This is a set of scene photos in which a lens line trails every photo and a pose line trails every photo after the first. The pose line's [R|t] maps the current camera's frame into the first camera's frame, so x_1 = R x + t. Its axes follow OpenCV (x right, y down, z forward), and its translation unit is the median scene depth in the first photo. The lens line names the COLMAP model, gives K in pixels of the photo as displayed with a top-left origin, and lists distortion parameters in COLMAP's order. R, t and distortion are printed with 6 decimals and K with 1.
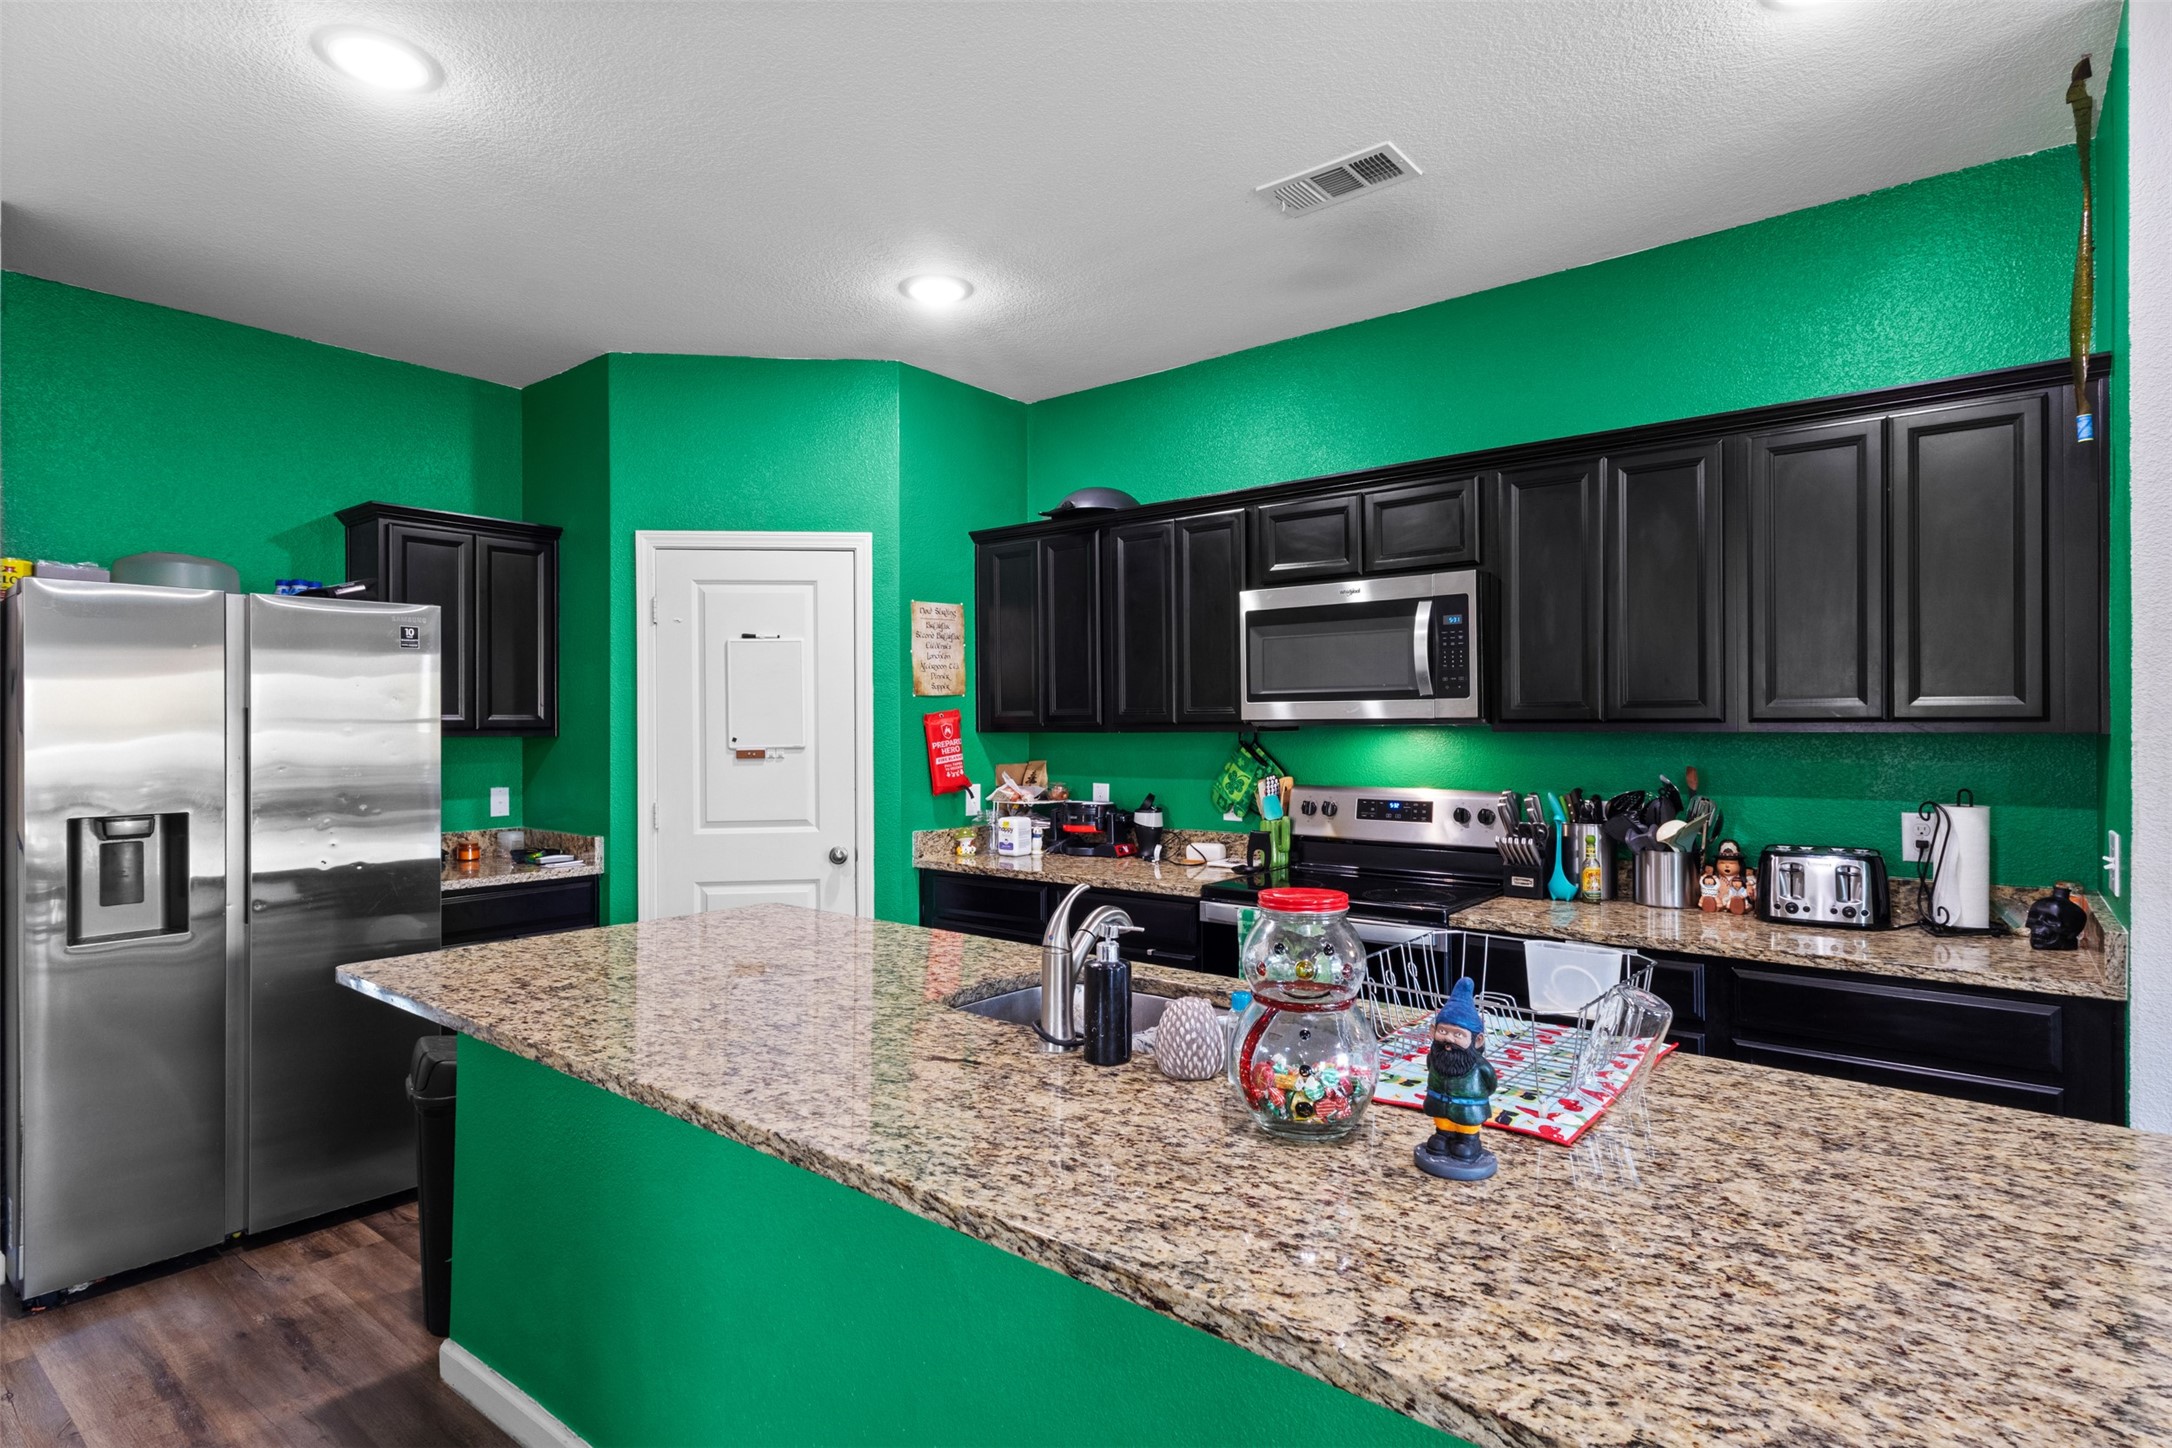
lens RADIAL K [[1114.1, 0, 1100.0], [0, 1114.1, 719.3], [0, 0, 1]] dist [0.013097, -0.001667]
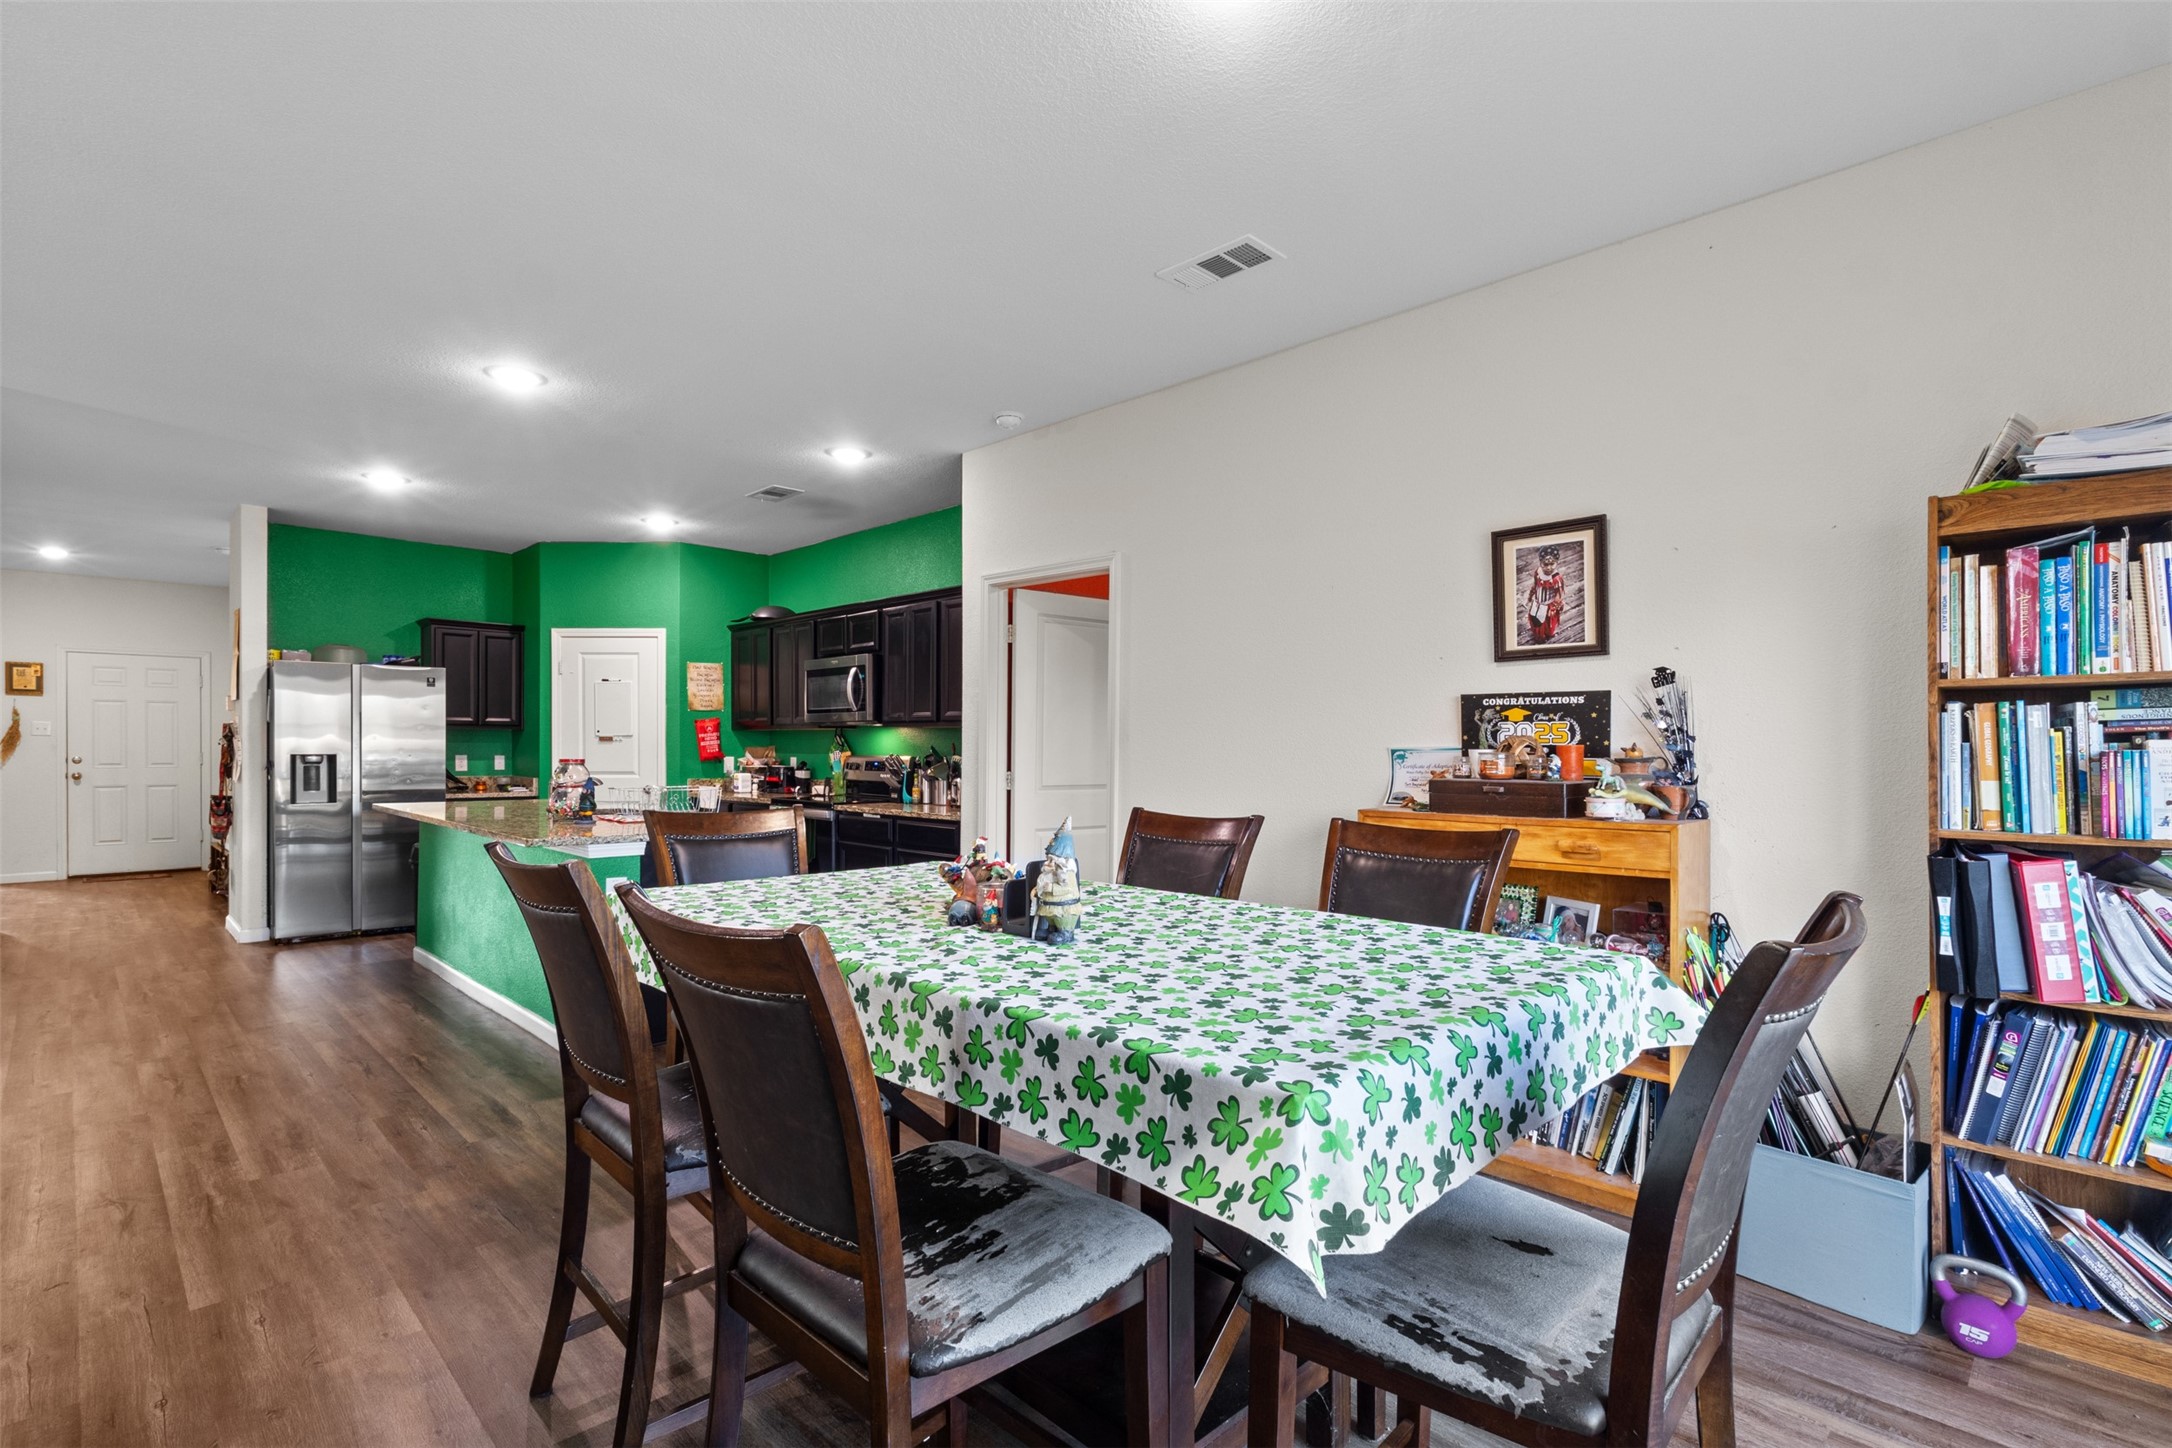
lens RADIAL K [[1009.0, 0, 1101.9], [0, 1009.0, 754.0], [0, 0, 1]] dist [0.002575, 0.000293]
pose [[0.994778, 0.010082, -0.101564, 0.788524], [-0.008640, 0.999856, 0.014628, 0.025171], [0.101697, -0.013674, 0.994721, -0.752306]]
